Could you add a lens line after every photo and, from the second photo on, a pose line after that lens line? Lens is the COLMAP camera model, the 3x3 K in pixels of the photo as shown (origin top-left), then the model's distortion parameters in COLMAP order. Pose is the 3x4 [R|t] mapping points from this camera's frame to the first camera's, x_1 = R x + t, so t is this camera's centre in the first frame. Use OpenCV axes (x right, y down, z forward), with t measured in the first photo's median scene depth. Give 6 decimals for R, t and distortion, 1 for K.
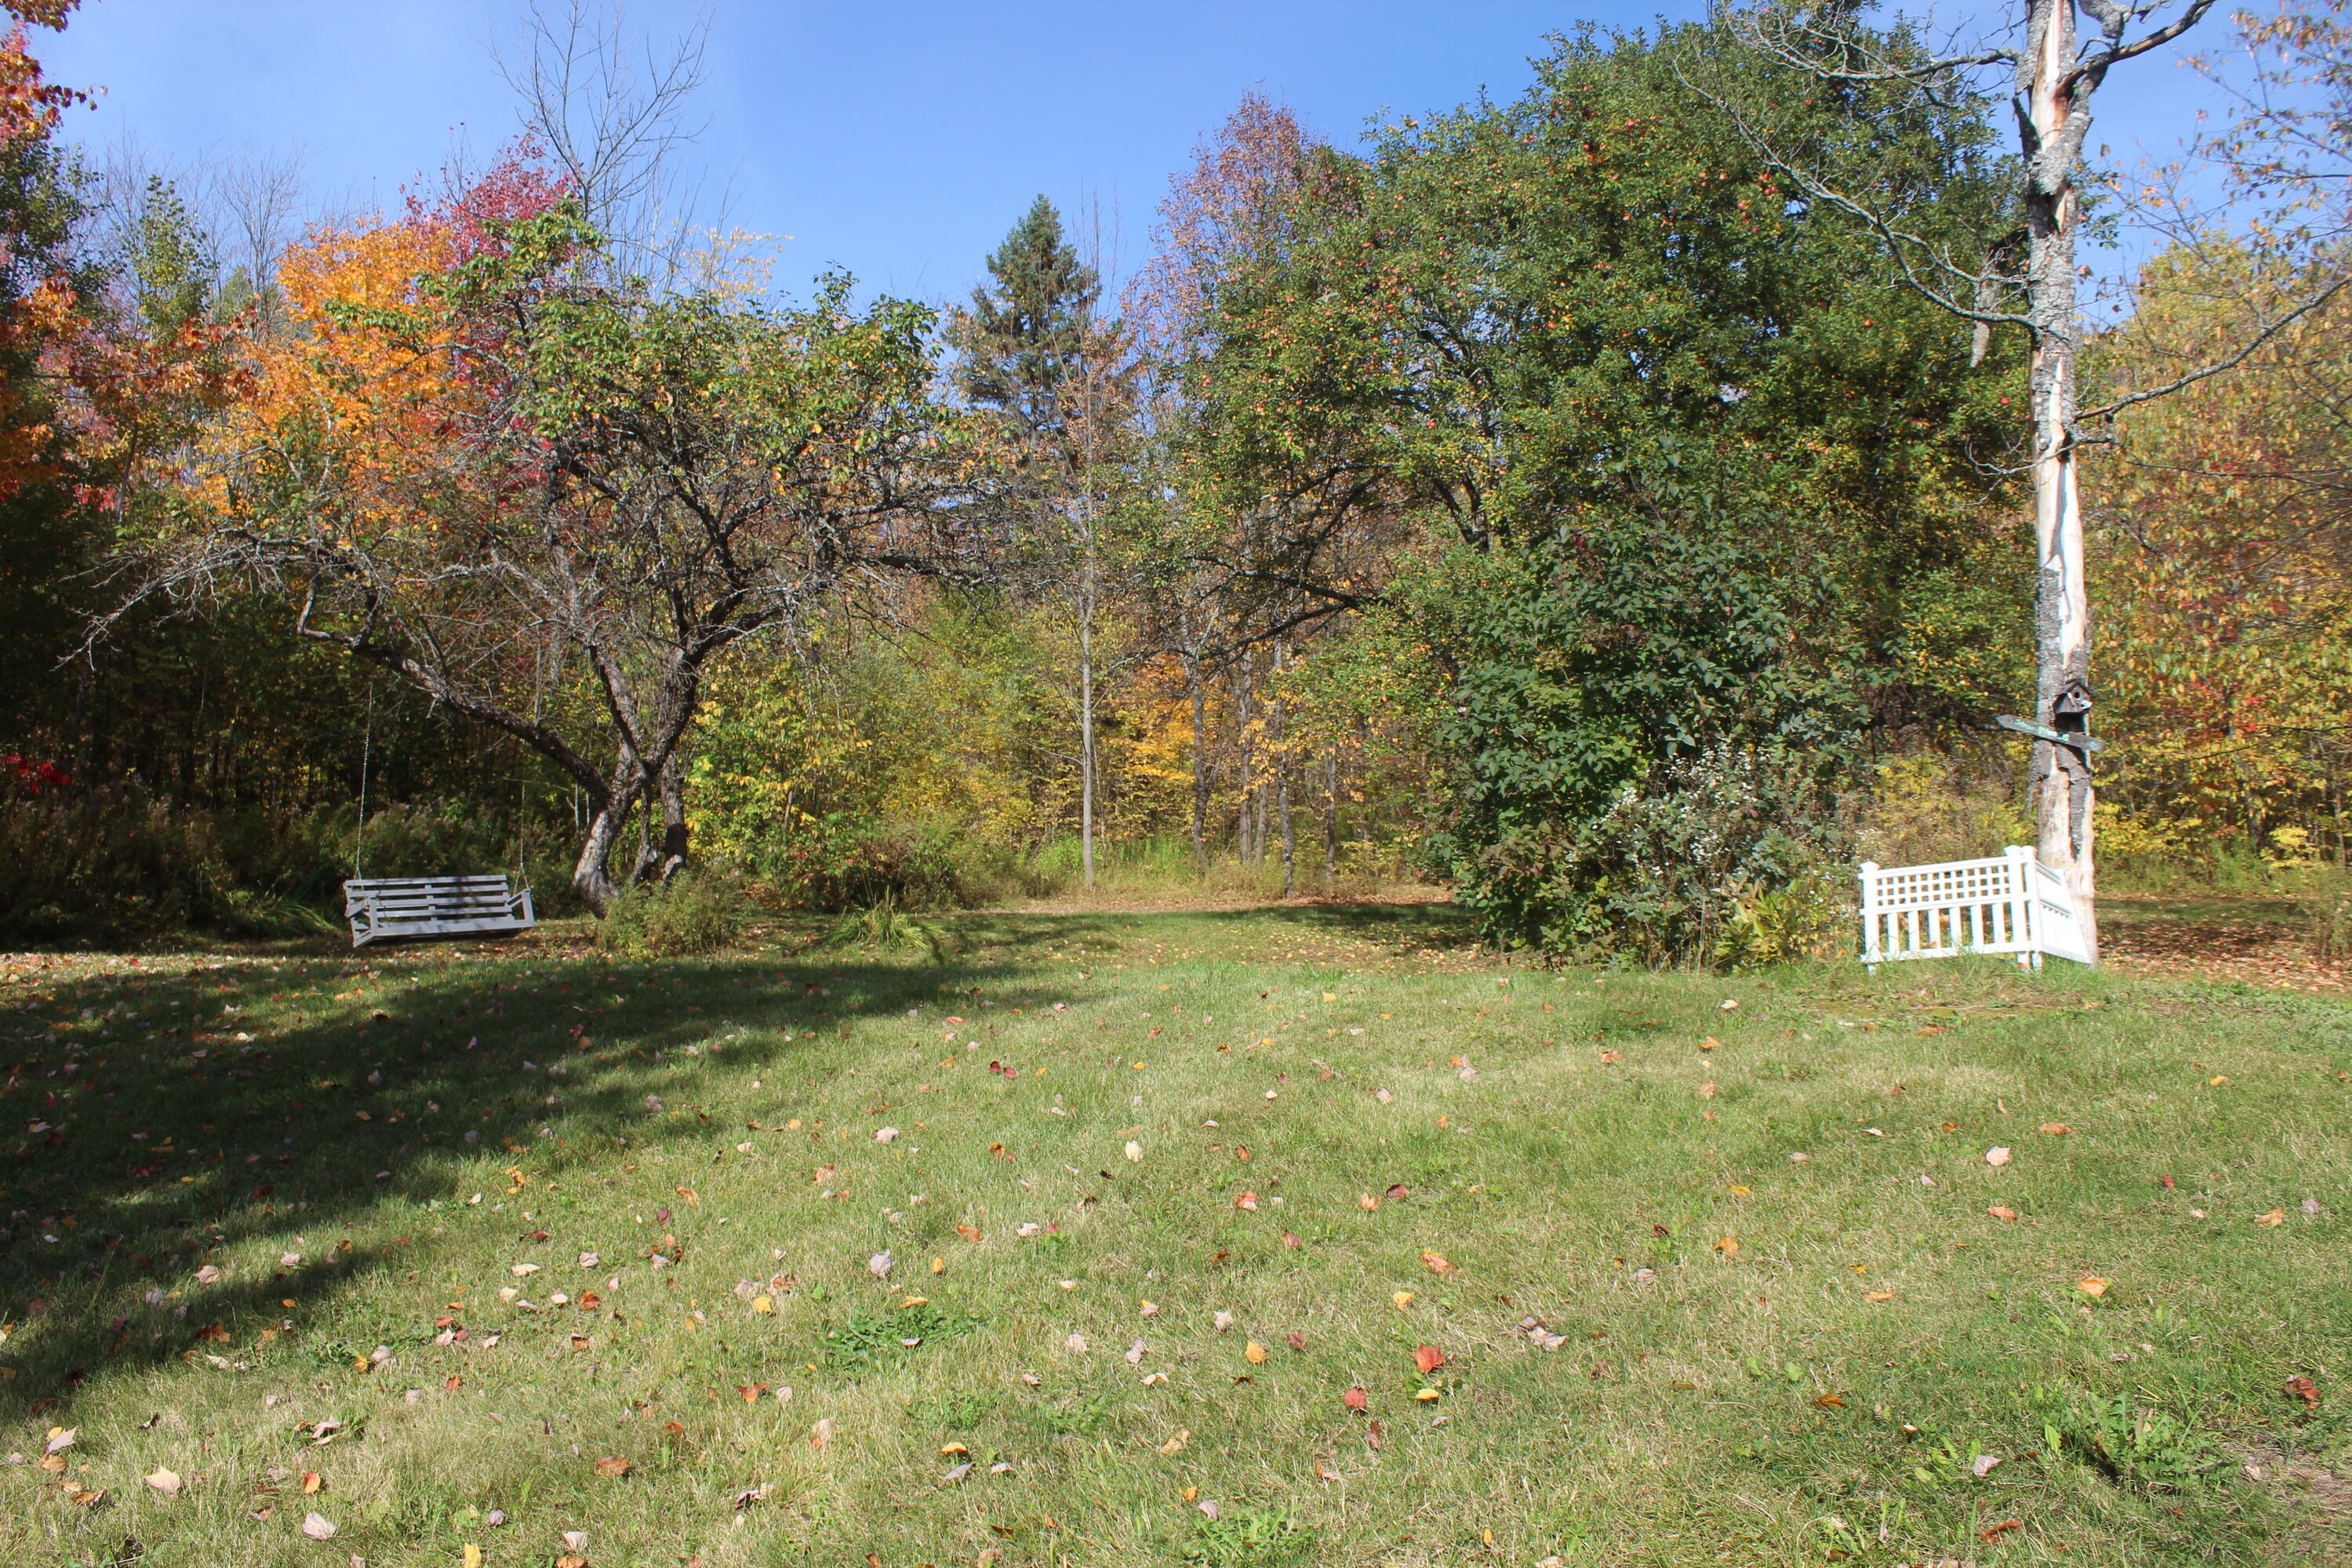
lens RADIAL K [[1974.2, 0, 1176.0], [0, 1974.2, 784.0], [0, 0, 1]] dist [-0.061138, 0.000375]
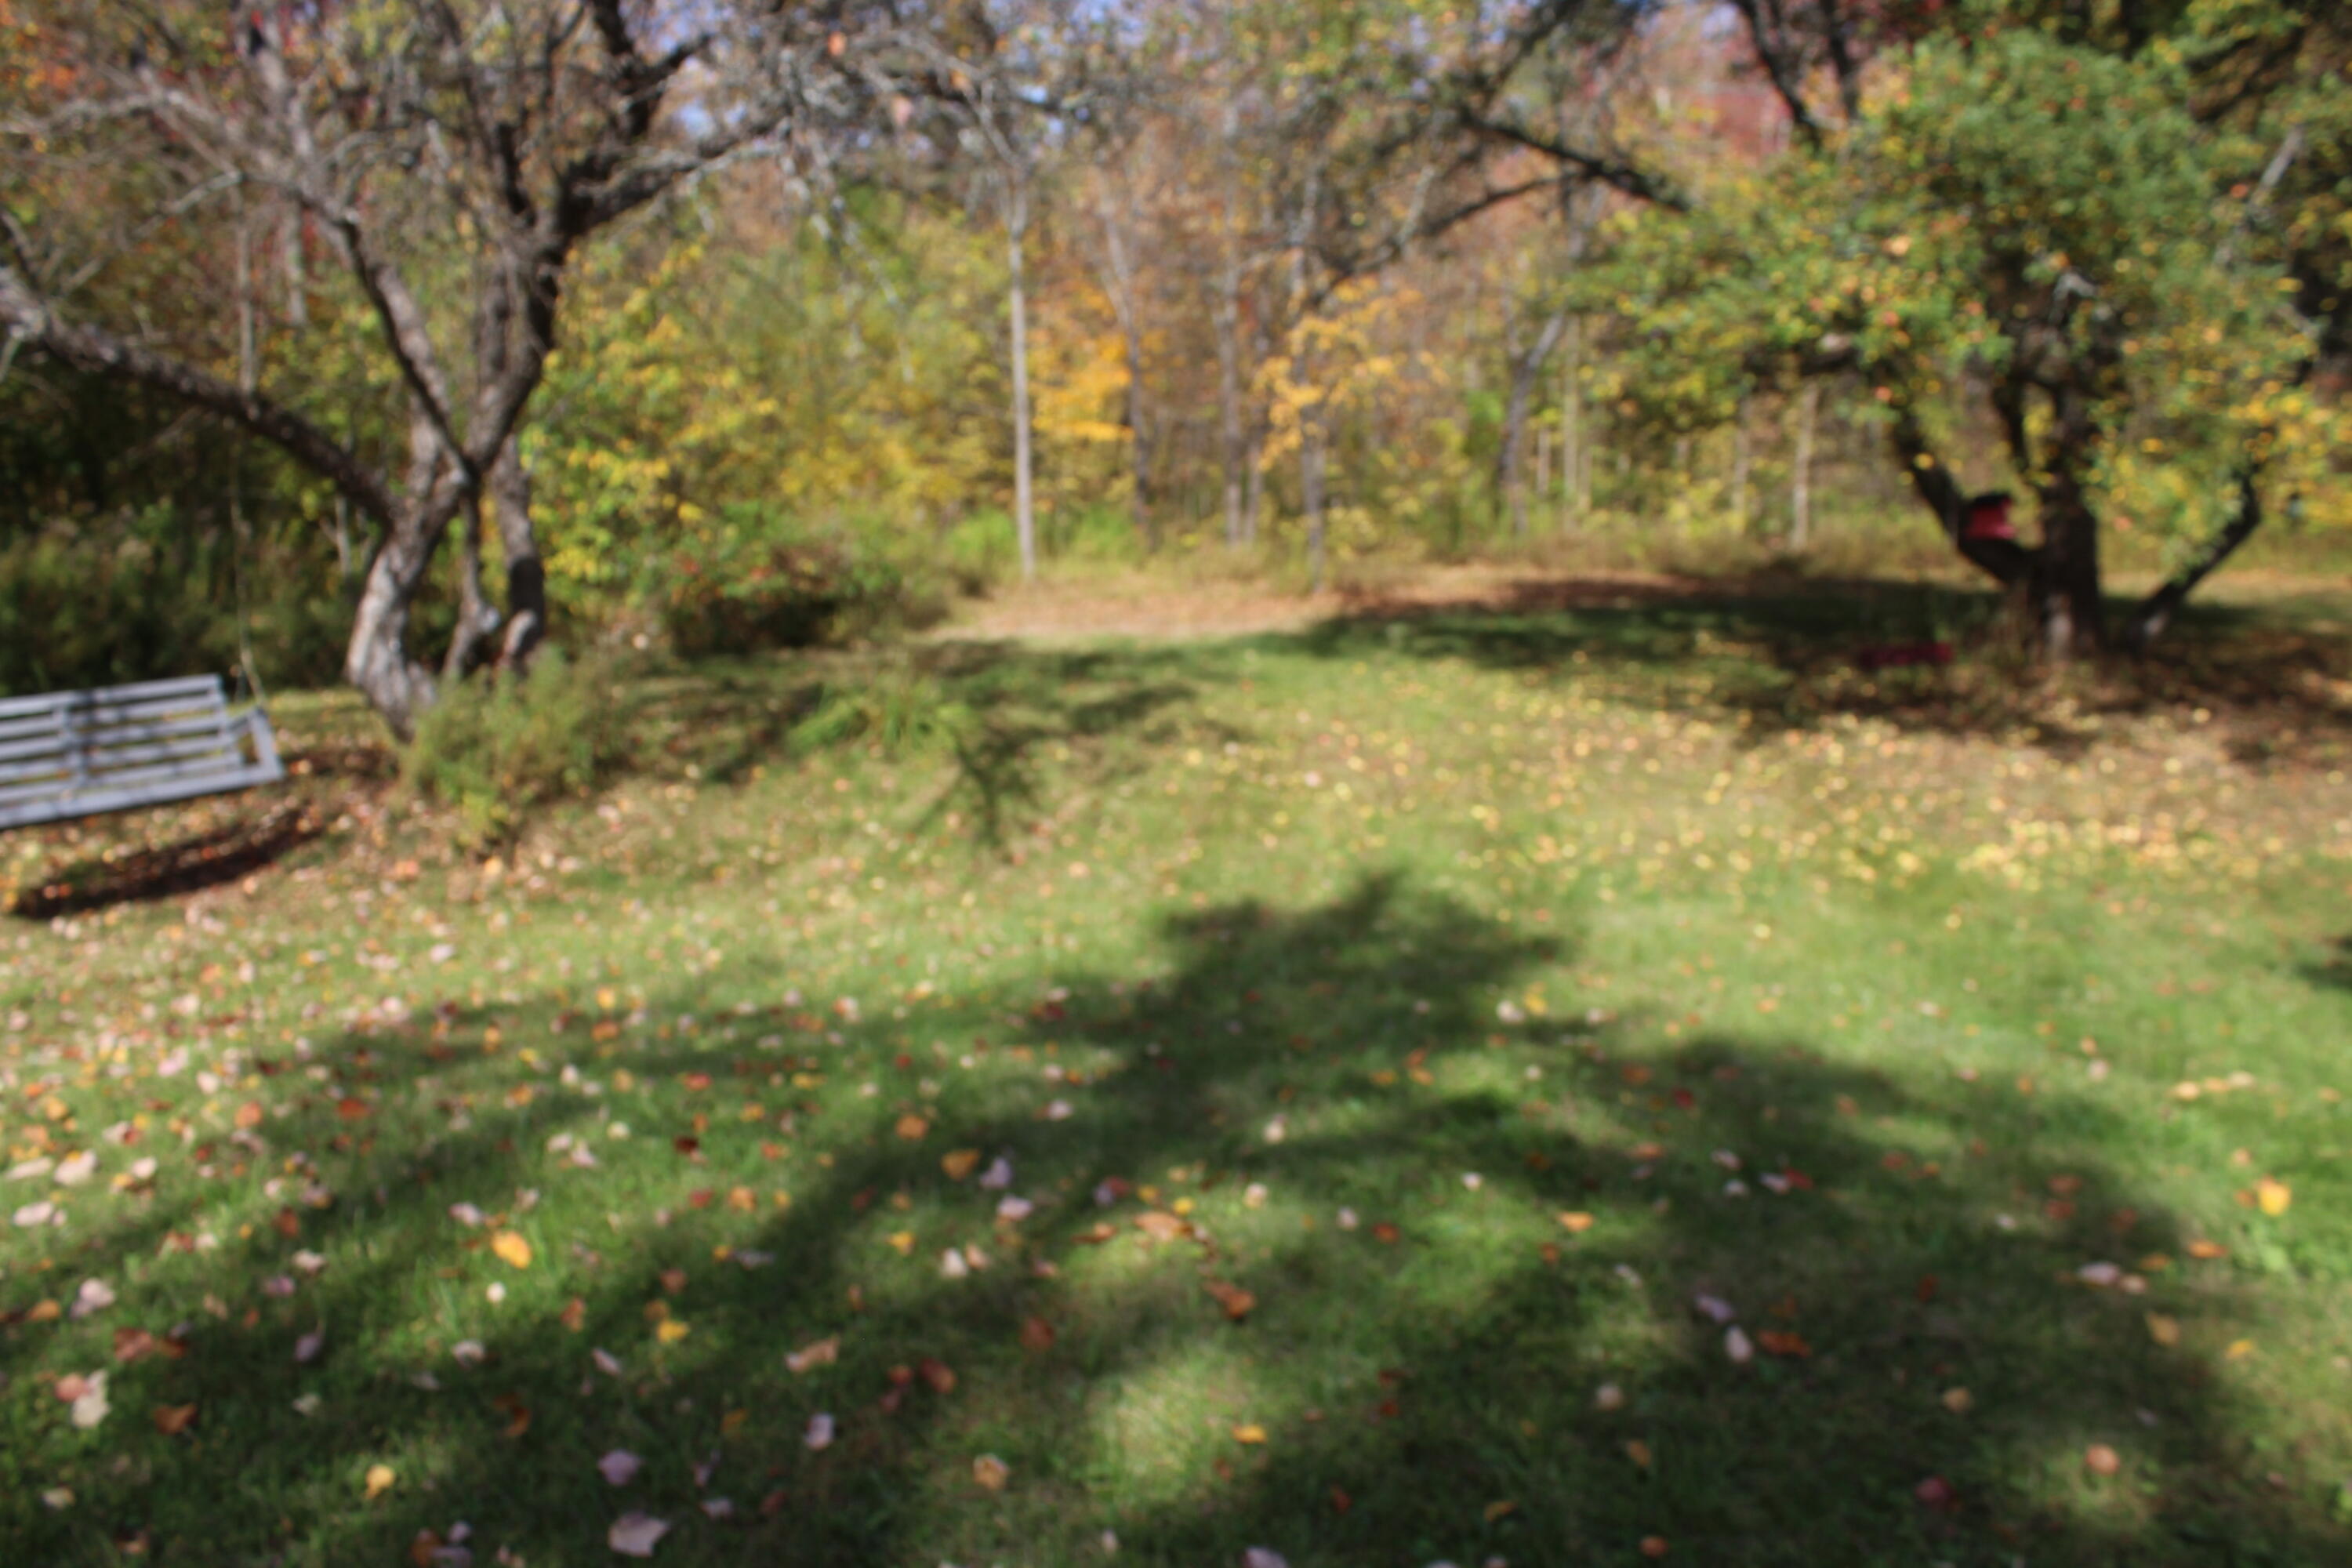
lens RADIAL K [[1974.2, 0, 1176.0], [0, 1974.2, 784.0], [0, 0, 1]] dist [-0.061138, 0.000375]
pose [[0.995321, -0.031145, 0.091463, -0.102632], [0.014391, 0.983850, 0.178416, -0.012351], [-0.095543, -0.176265, 0.979695, 0.351565]]
